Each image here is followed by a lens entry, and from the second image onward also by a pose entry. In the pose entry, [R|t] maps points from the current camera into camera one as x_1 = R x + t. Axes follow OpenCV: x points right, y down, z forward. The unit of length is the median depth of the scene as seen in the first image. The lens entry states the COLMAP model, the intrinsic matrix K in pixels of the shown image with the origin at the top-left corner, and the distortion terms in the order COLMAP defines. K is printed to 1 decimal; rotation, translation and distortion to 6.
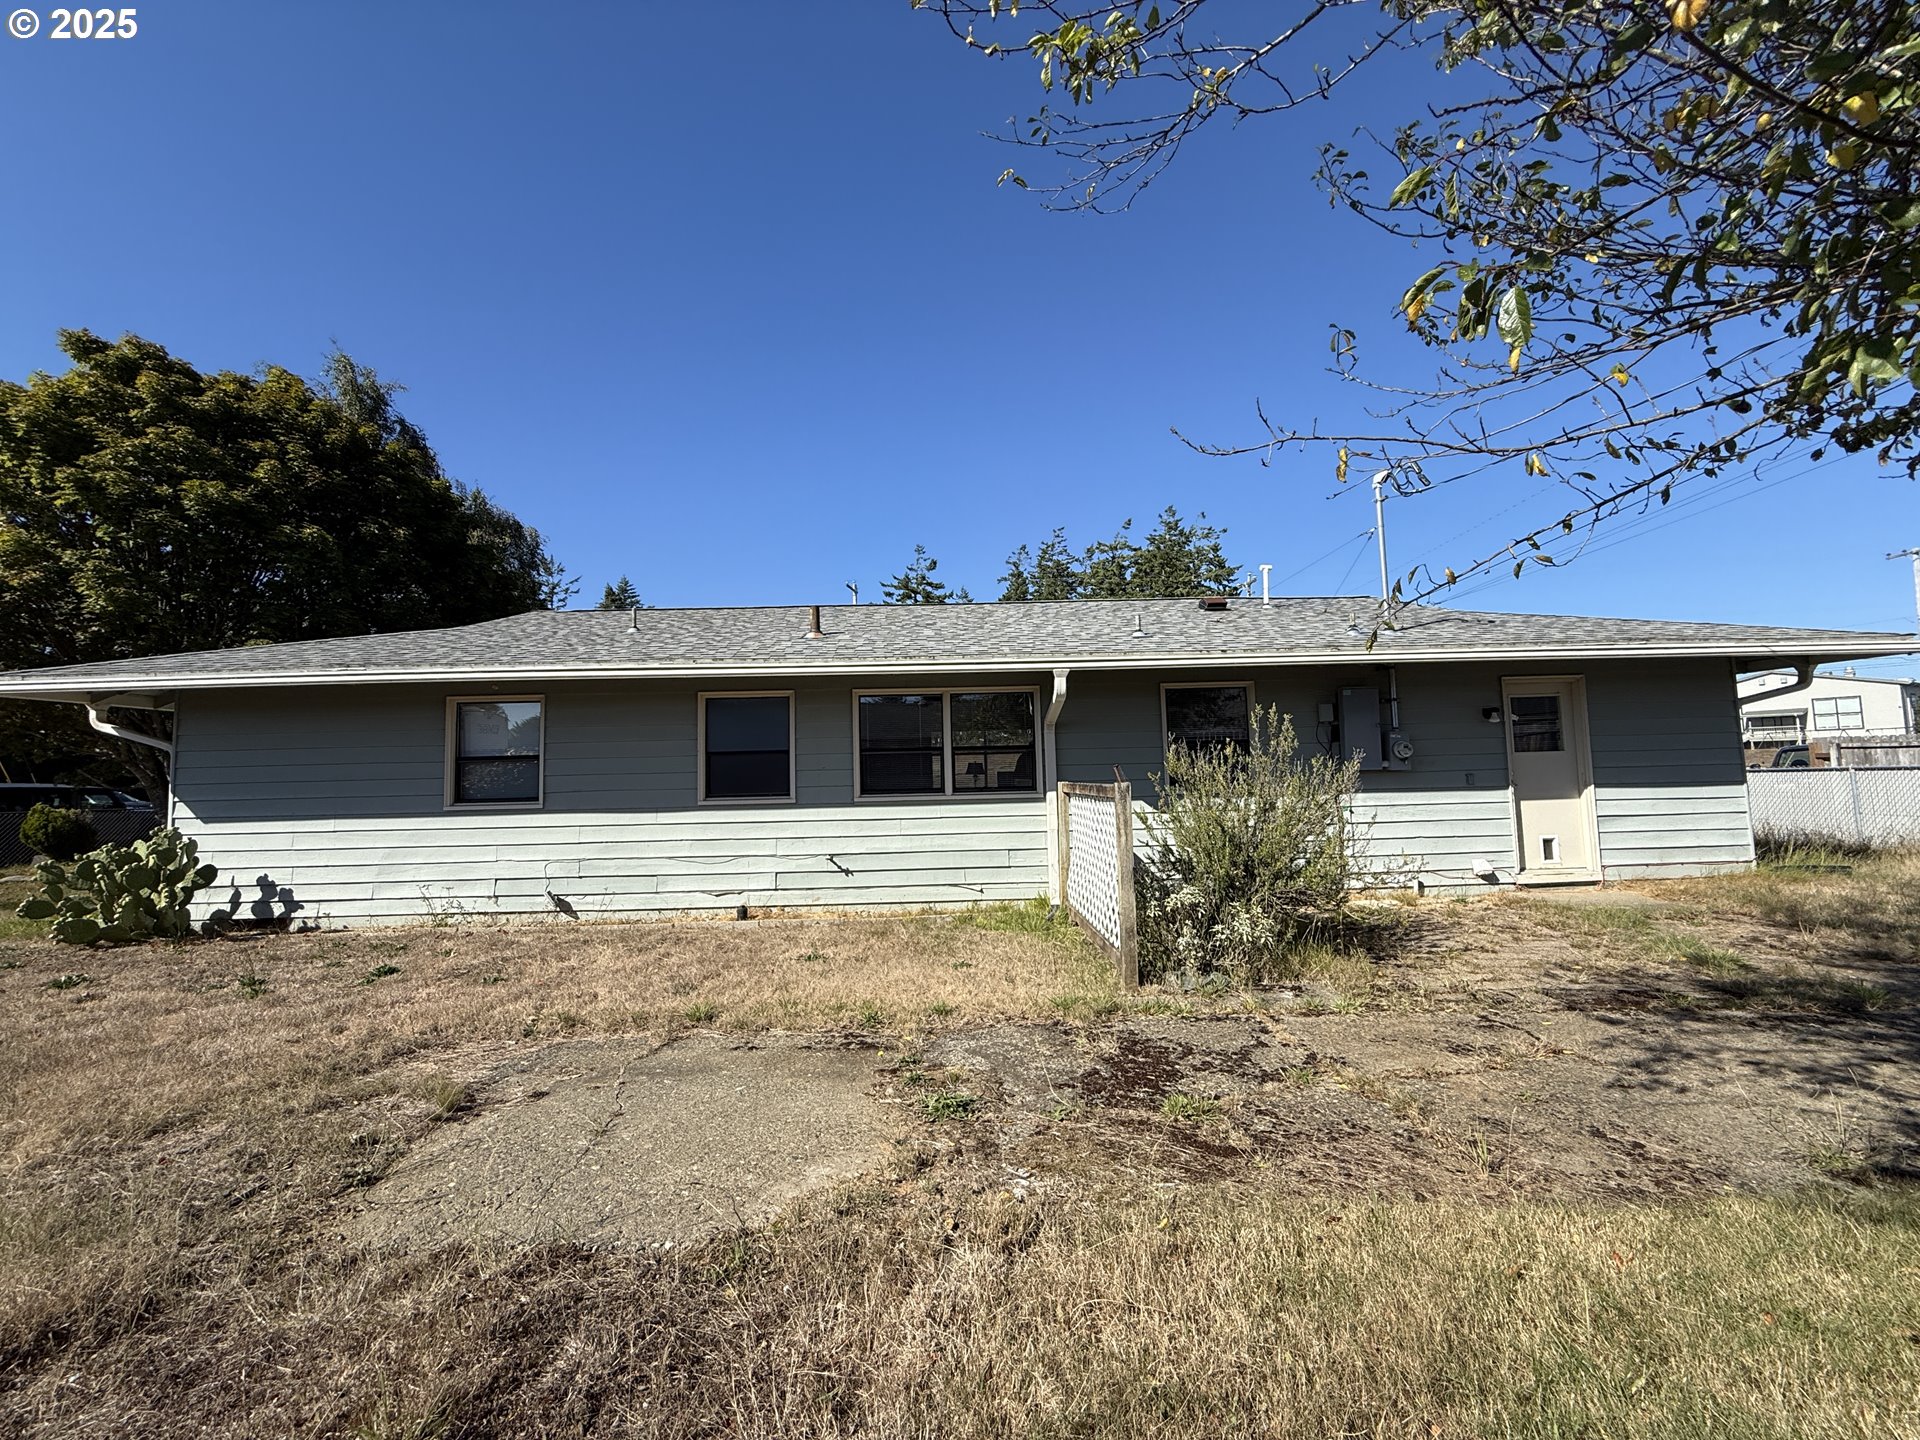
lens RADIAL K [[762.7, 0, 970.6], [0, 762.7, 716.9], [0, 0, 1]] dist [0.001779, -0.000203]
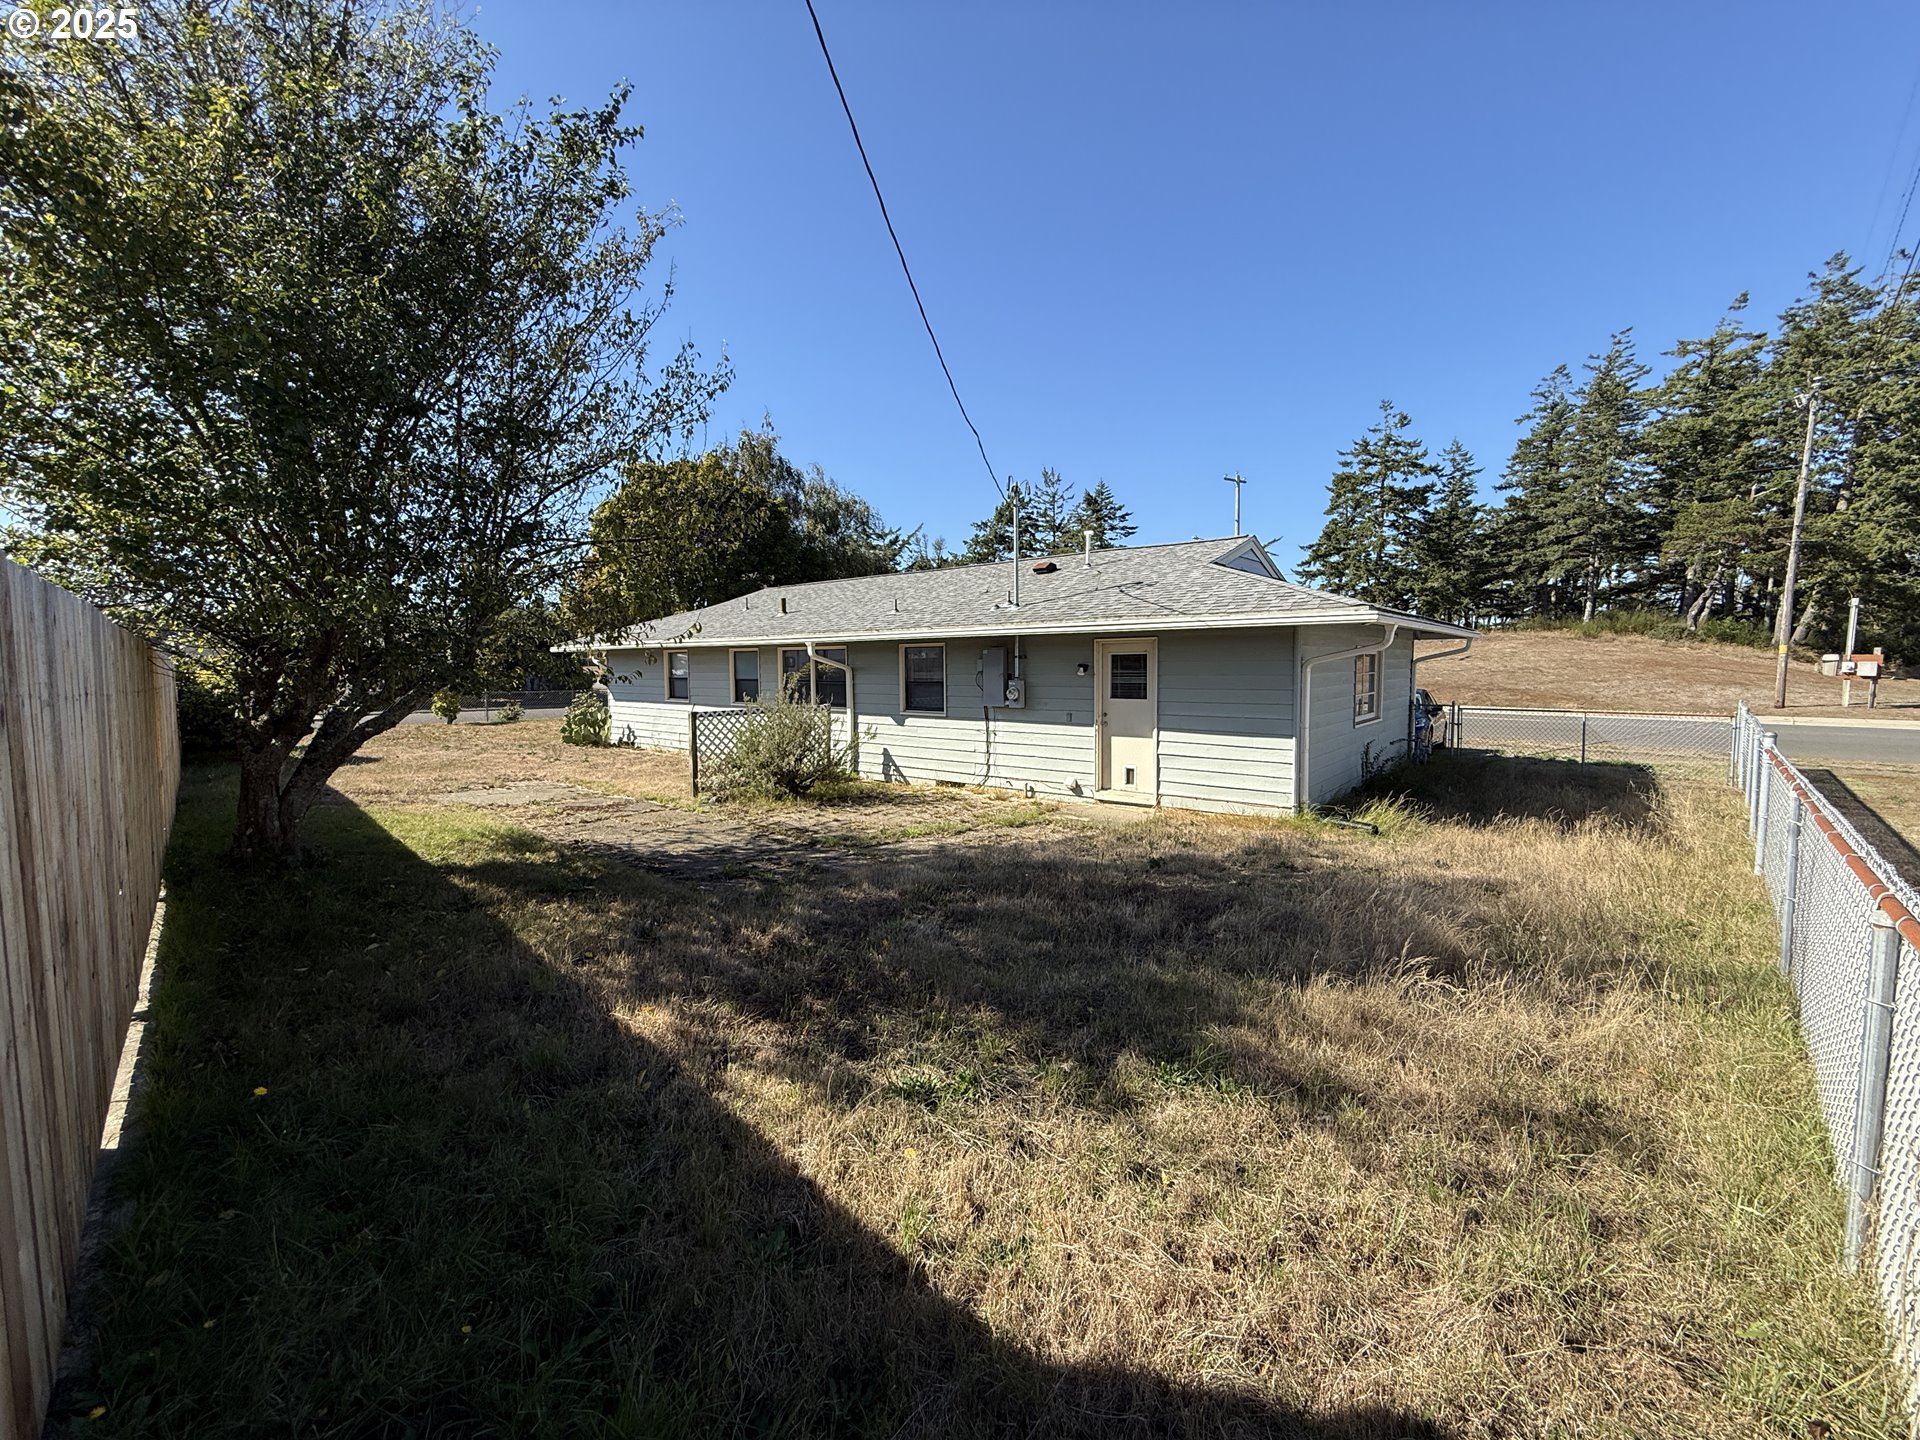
lens RADIAL K [[762.7, 0, 970.6], [0, 762.7, 716.9], [0, 0, 1]] dist [0.001779, -0.000203]
pose [[0.760860, 0.065470, -0.645605, 1.364044], [0.039477, 0.988385, 0.146755, -0.118966], [0.647714, -0.137146, 0.749438, -0.100201]]
